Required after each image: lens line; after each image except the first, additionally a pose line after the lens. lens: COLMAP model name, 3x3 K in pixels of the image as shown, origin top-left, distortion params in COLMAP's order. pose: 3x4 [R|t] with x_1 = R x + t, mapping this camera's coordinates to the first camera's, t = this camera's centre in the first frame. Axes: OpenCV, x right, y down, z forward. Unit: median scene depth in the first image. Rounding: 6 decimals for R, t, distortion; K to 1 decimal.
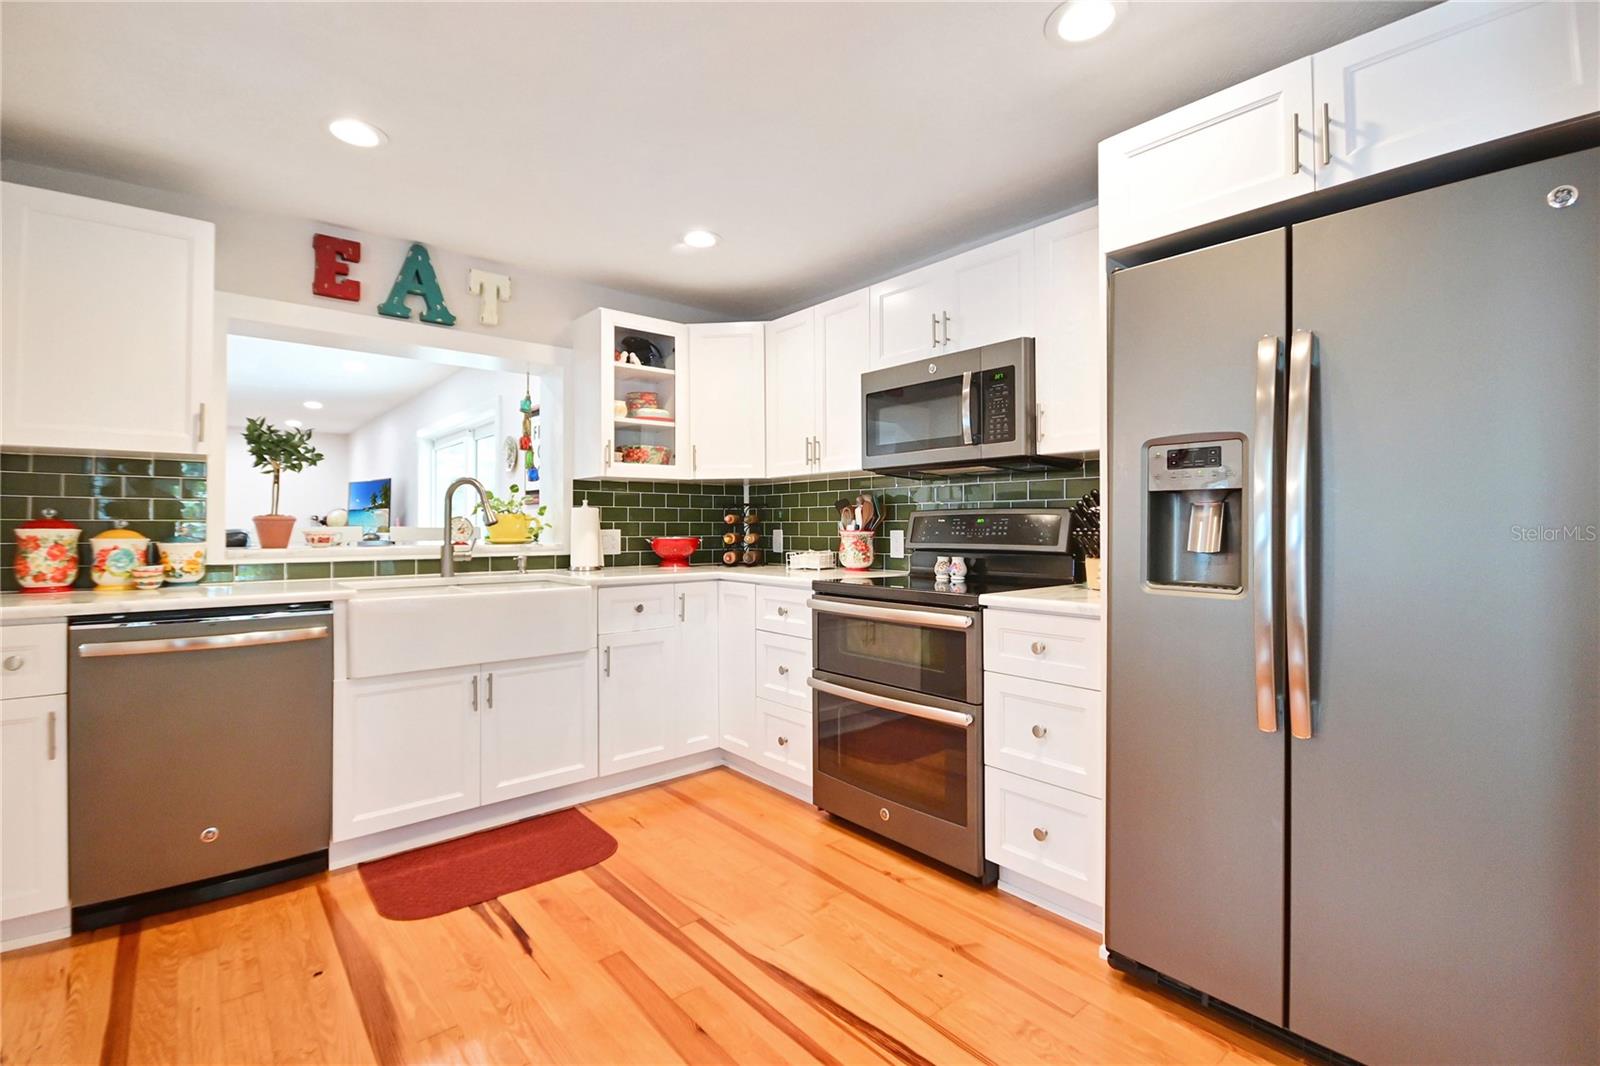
lens RADIAL K [[707.6, 0, 795.4], [0, 707.6, 522.0], [0, 0, 1]] dist [-0.008142, -0.000101]
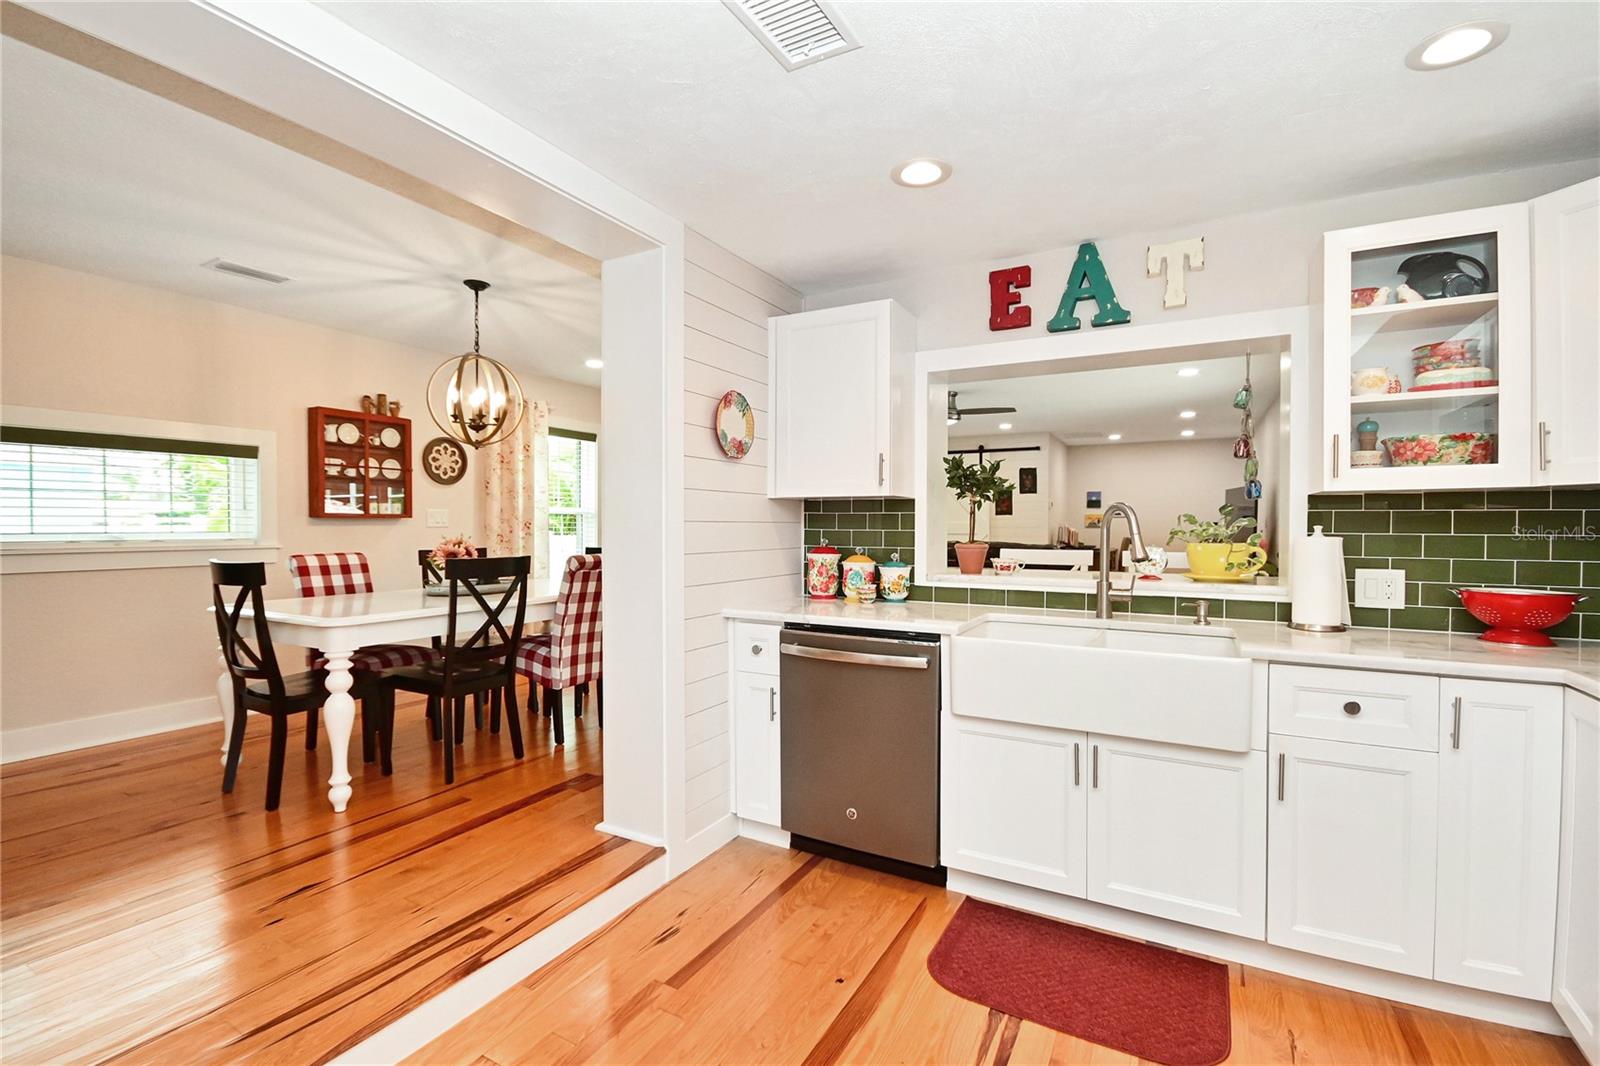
lens RADIAL K [[707.6, 0, 800.4], [0, 707.6, 540.7], [0, 0, 1]] dist [-0.008142, -0.000101]
pose [[0.349741, 0.024543, -0.936525, 0.192218], [0.001167, 0.999645, 0.026633, -0.042159], [0.936846, -0.010407, 0.349588, 0.359196]]
